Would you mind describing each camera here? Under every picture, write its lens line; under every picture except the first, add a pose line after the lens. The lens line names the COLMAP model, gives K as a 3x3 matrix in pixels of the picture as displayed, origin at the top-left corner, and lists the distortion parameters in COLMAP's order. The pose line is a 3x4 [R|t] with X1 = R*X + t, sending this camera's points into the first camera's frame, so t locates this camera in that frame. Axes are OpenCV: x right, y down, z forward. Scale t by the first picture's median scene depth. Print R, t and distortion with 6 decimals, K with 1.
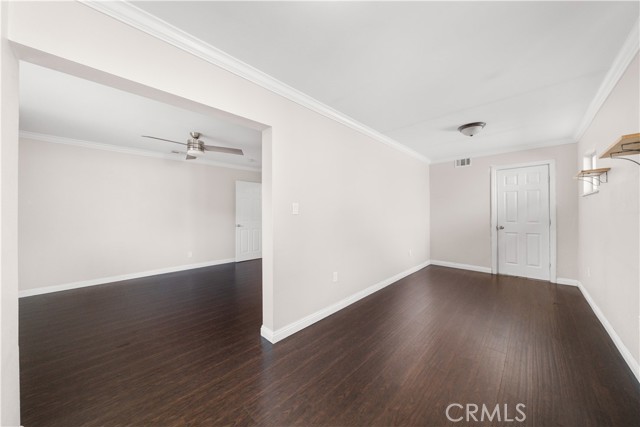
lens RADIAL K [[218.3, 0, 320.3], [0, 218.3, 212.8], [0, 0, 1]] dist [-0.003356, -0.000097]
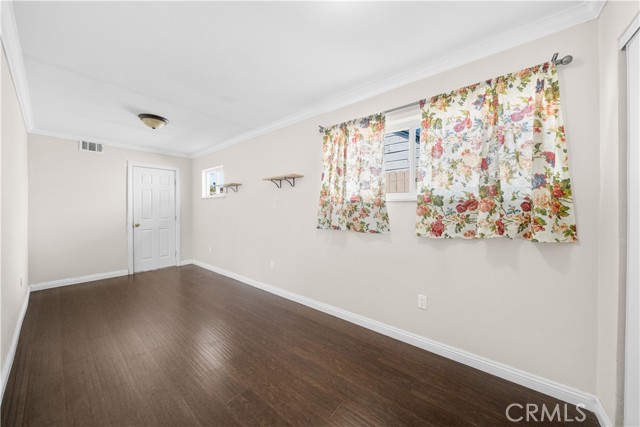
lens RADIAL K [[218.3, 0, 320.2], [0, 218.3, 211.5], [0, 0, 1]] dist [-0.003356, -0.000097]
pose [[-0.087869, -0.003299, 0.996127, -0.224030], [-0.001643, 0.999994, 0.003167, 0.001265], [-0.996131, -0.001358, -0.087874, 0.261179]]
